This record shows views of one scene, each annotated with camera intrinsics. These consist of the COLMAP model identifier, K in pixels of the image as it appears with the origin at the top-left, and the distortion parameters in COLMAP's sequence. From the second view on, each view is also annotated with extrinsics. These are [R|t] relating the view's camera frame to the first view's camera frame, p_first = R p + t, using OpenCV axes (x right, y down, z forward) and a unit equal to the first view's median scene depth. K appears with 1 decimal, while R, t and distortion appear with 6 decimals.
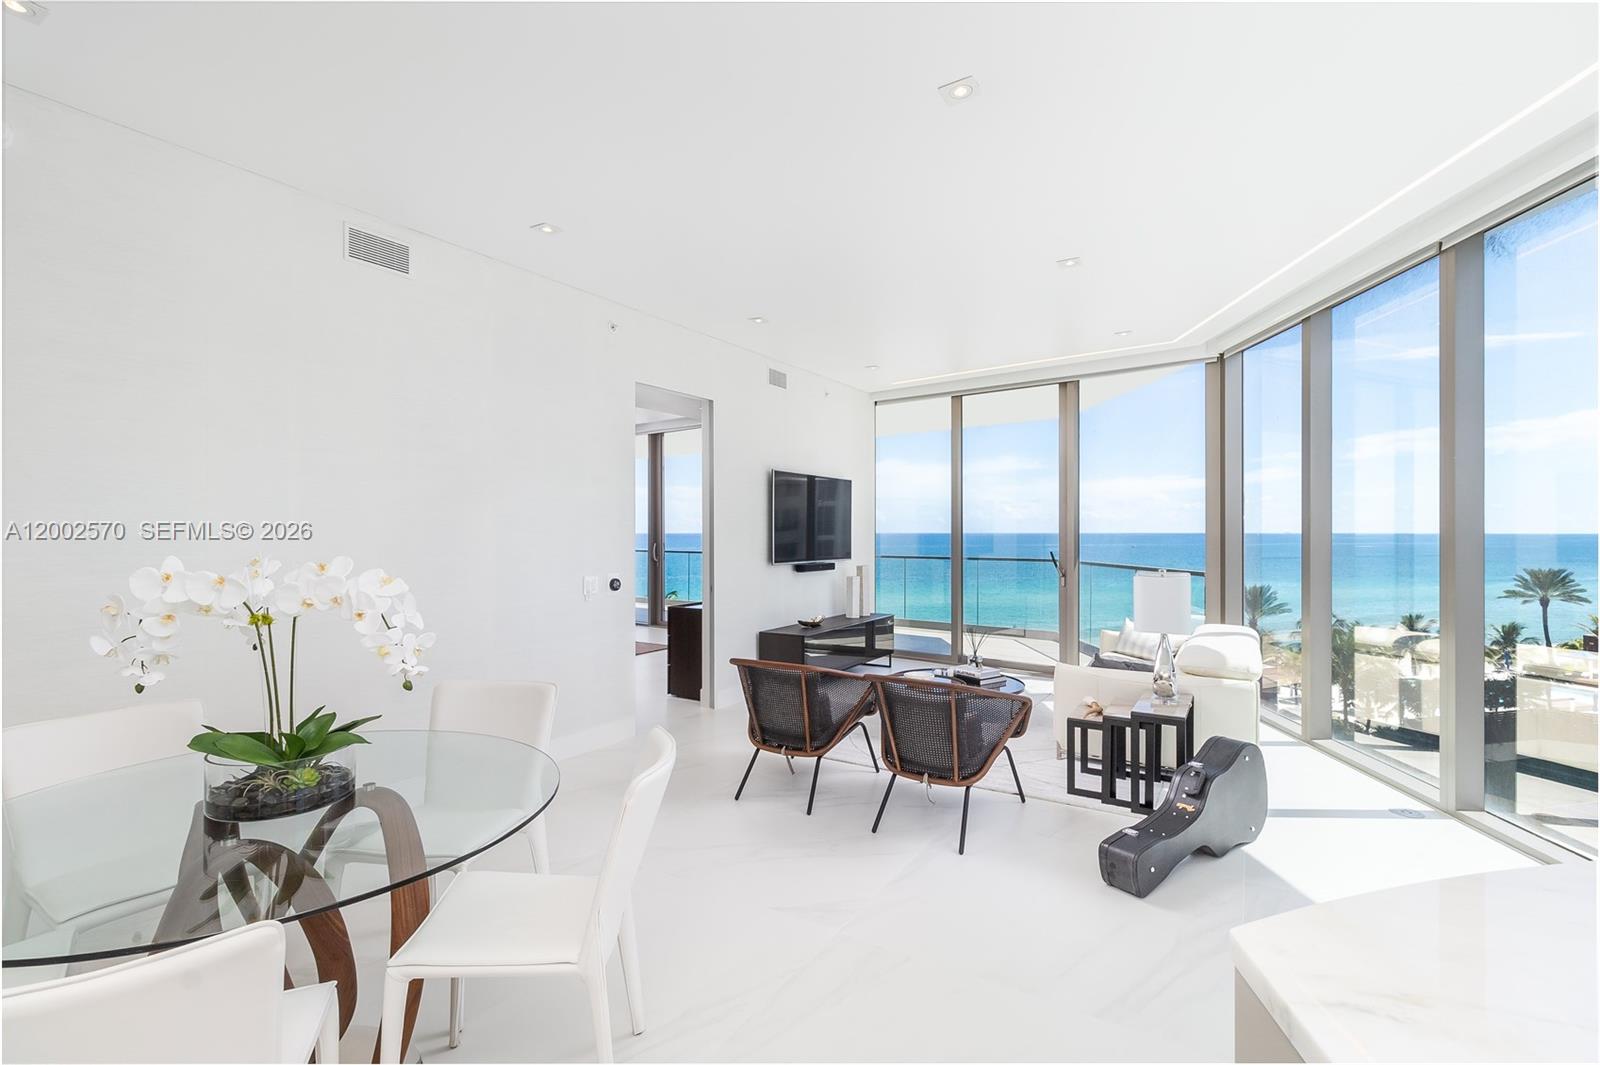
lens RADIAL K [[742.7, 0, 785.1], [0, 742.7, 535.0], [0, 0, 1]] dist [0.002913, 0.001136]
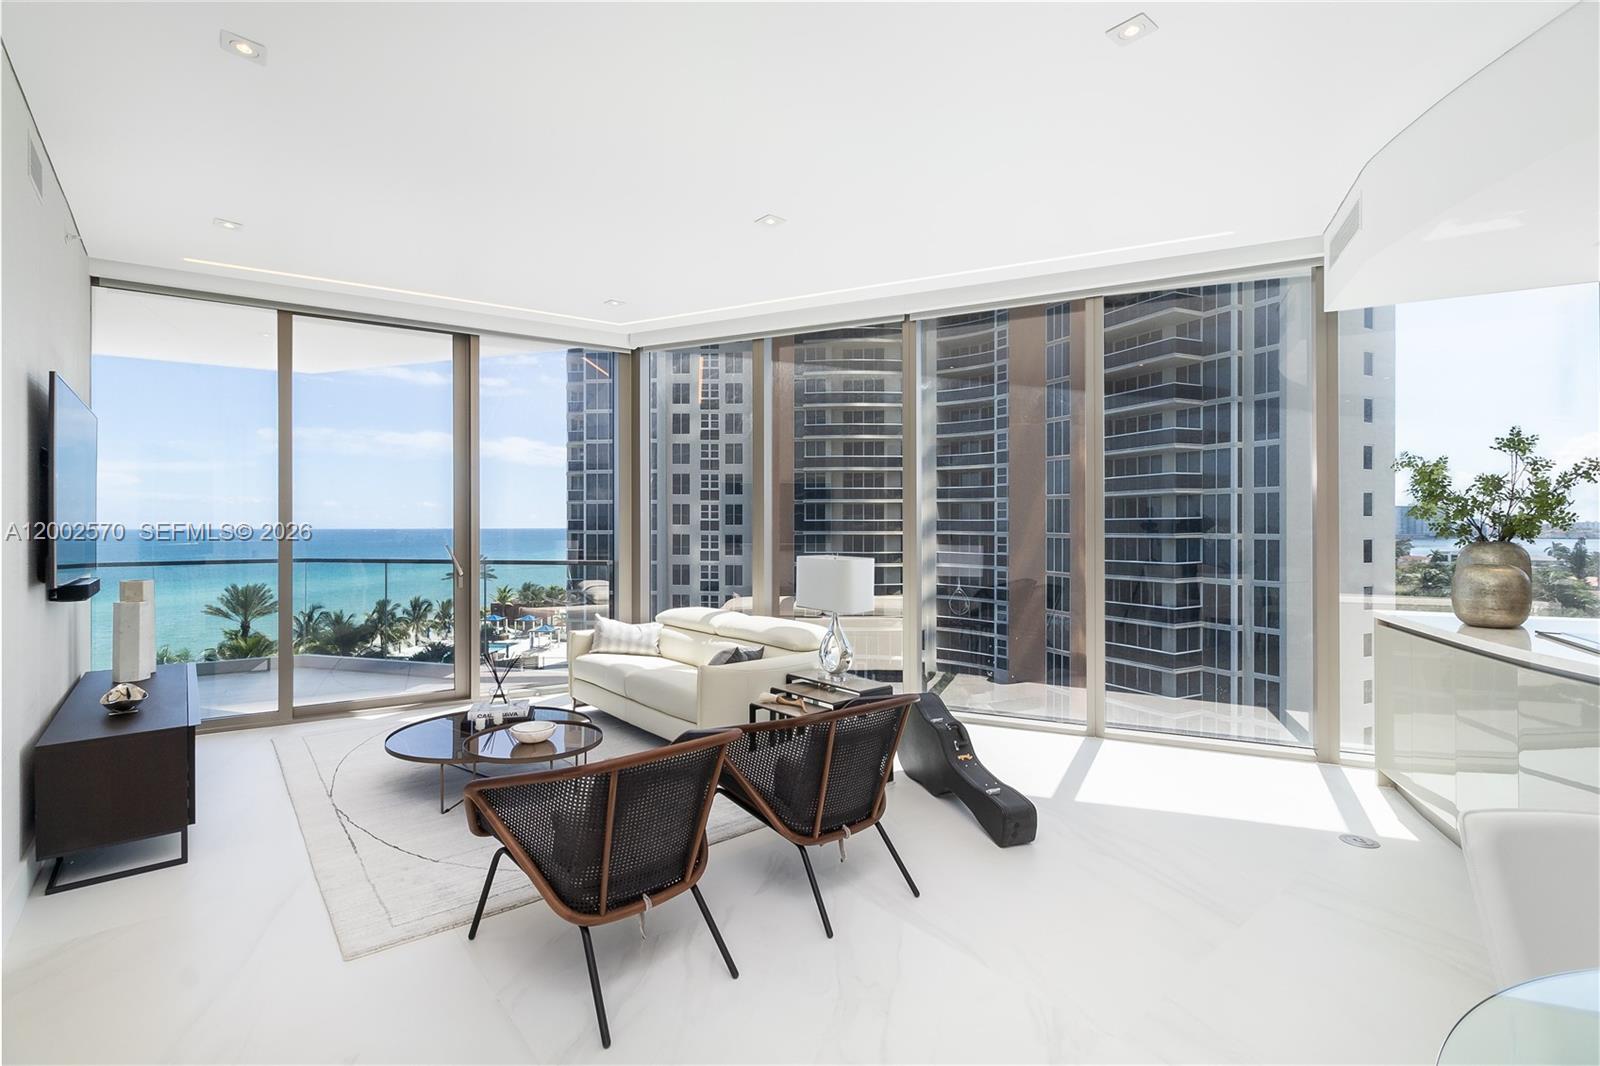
lens RADIAL K [[742.7, 0, 791.5], [0, 742.7, 527.6], [0, 0, 1]] dist [0.002913, 0.001136]
pose [[0.312939, -0.002421, 0.949770, -0.276059], [0.006983, 0.999976, 0.000248, 0.006055], [-0.949748, 0.006554, 0.312948, 0.407693]]
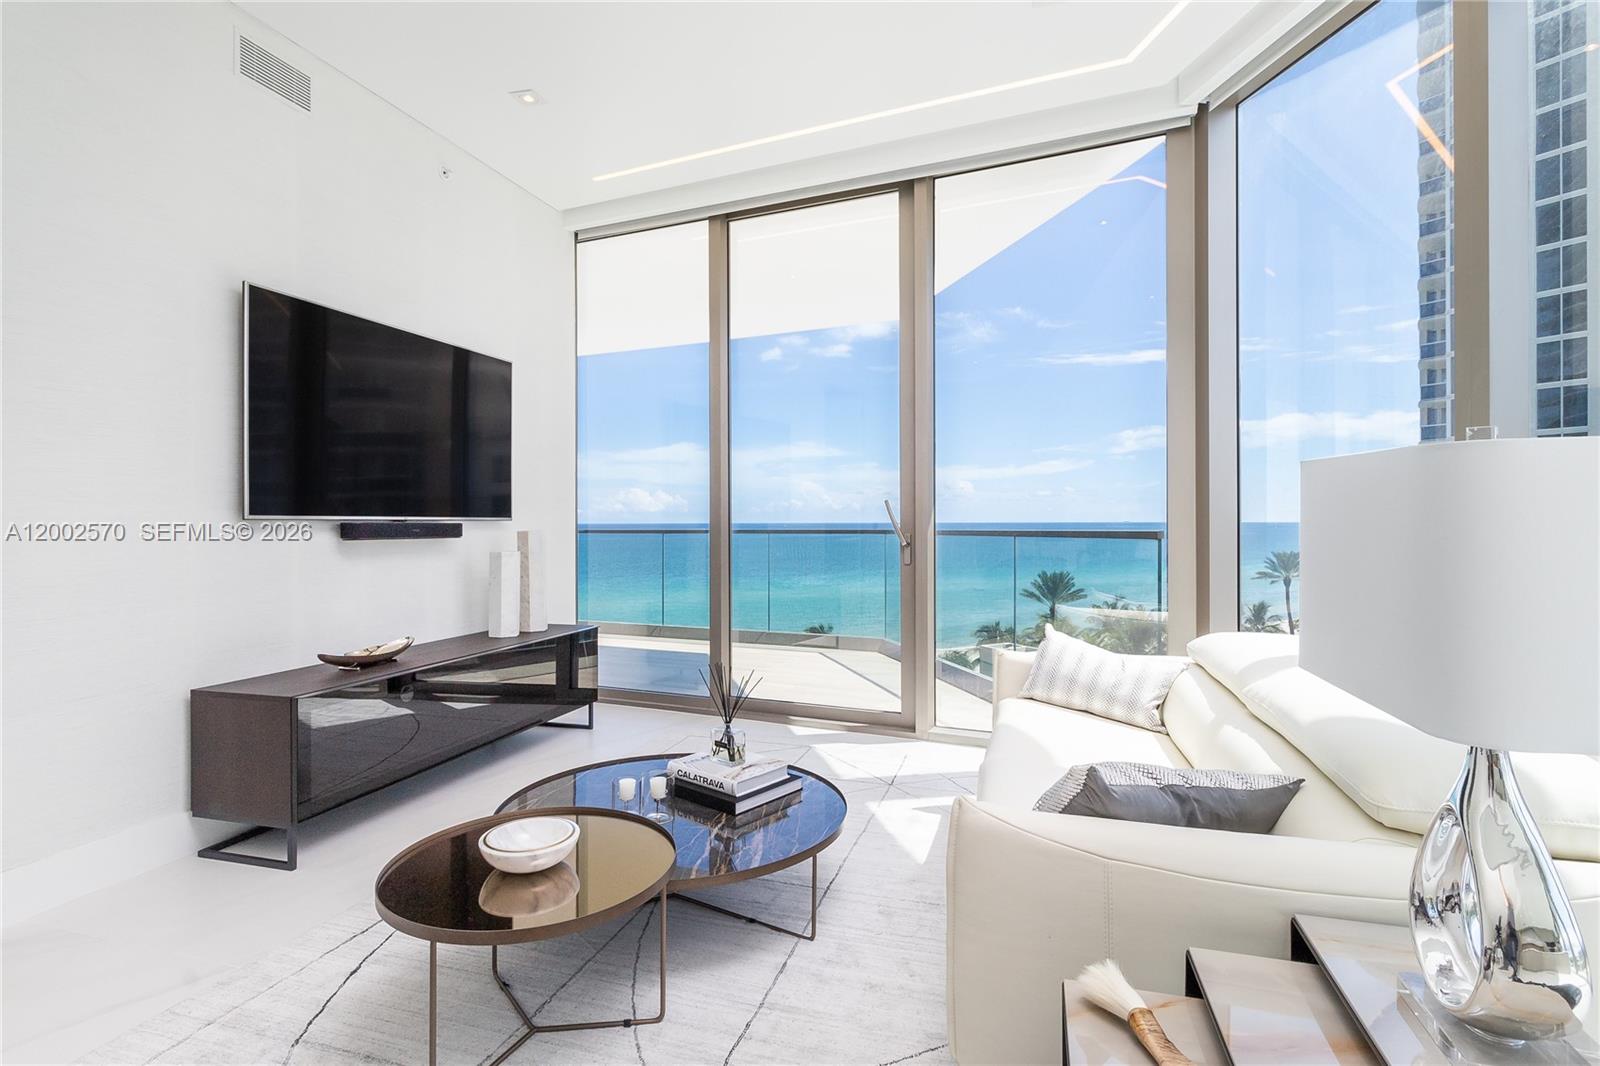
lens RADIAL K [[790.9, 0, 793.3], [0, 790.9, 530.8], [0, 0, 1]] dist [-0.002739, 0.000096]
pose [[0.965930, -0.004995, 0.258754, 0.145664], [0.003760, 0.999979, 0.005265, 0.041552], [-0.258774, -0.004113, 0.965929, 0.466386]]
